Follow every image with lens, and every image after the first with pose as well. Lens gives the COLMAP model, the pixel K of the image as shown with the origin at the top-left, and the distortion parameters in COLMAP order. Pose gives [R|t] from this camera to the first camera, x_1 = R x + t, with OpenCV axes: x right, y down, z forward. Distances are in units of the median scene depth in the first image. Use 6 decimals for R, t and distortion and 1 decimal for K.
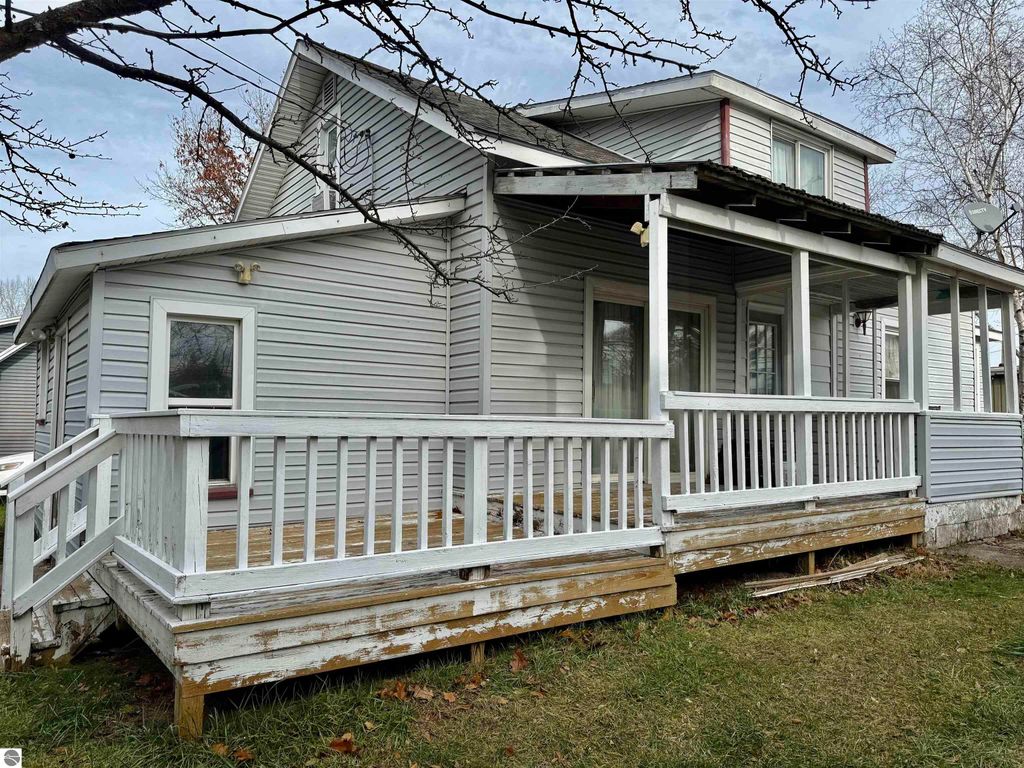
lens RADIAL K [[723.6, 0, 510.0], [0, 723.6, 386.4], [0, 0, 1]] dist [0.112027, -0.152370]
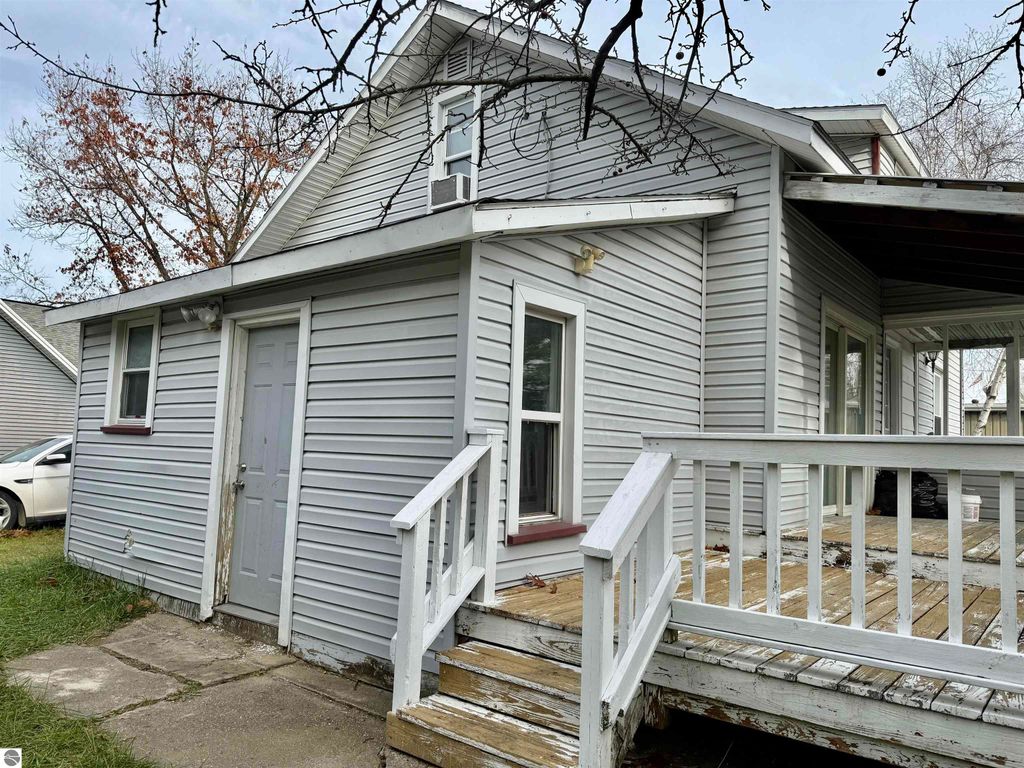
lens RADIAL K [[723.6, 0, 510.0], [0, 723.6, 386.4], [0, 0, 1]] dist [0.112027, -0.152370]
pose [[0.962178, 0.048169, 0.268128, -0.621571], [-0.040967, 0.998635, -0.032396, 0.014882], [-0.269322, 0.020187, 0.962839, 0.228407]]
